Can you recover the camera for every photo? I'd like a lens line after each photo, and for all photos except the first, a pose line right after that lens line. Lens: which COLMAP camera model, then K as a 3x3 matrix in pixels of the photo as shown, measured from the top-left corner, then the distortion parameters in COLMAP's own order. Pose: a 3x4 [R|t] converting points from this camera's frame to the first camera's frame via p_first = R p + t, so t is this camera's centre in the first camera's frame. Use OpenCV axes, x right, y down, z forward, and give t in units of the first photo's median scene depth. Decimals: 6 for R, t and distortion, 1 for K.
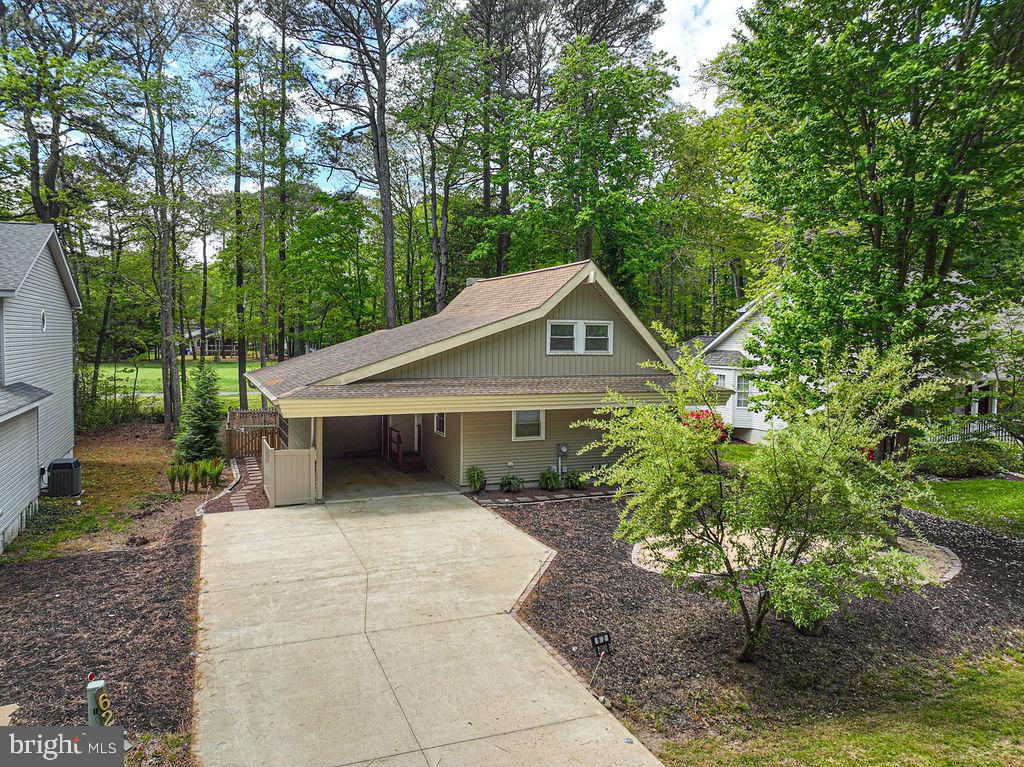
lens RADIAL K [[714.9, 0, 493.8], [0, 714.9, 370.0], [0, 0, 1]] dist [0.005663, 0.006035]
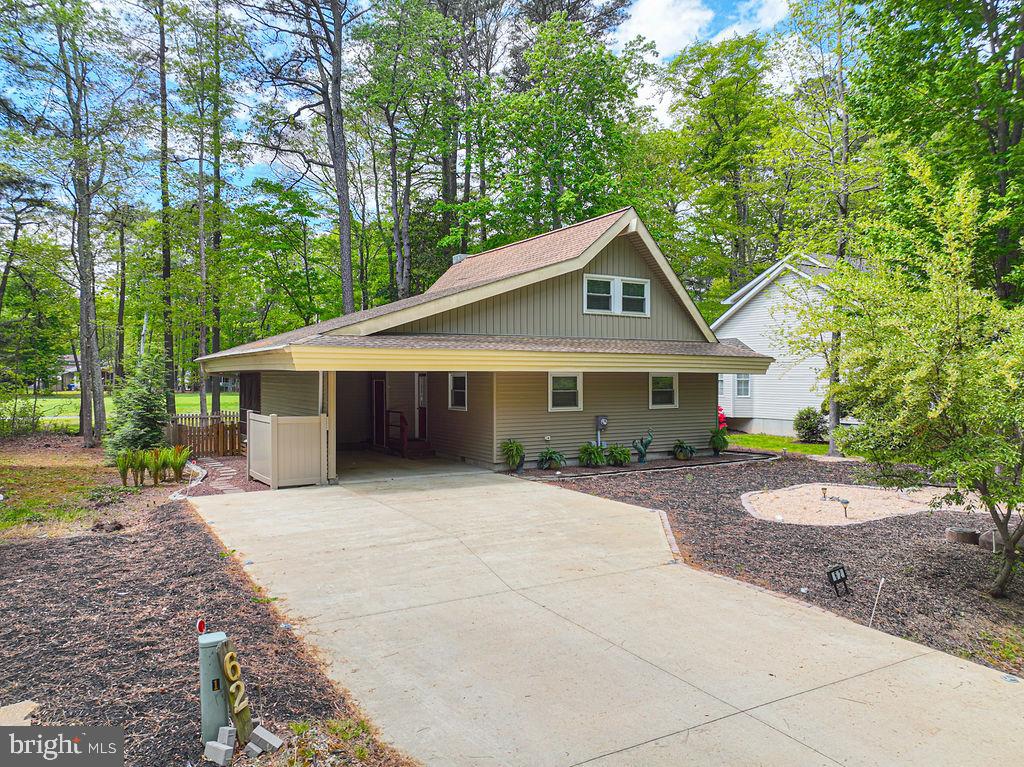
lens RADIAL K [[720.4, 0, 514.7], [0, 720.4, 382.8], [0, 0, 1]] dist [-0.002603, 0.018249]
pose [[0.987471, -0.010953, 0.157417, -0.157646], [0.017322, 0.999083, -0.039143, 0.101925], [-0.156844, 0.041380, 0.986756, 0.151499]]
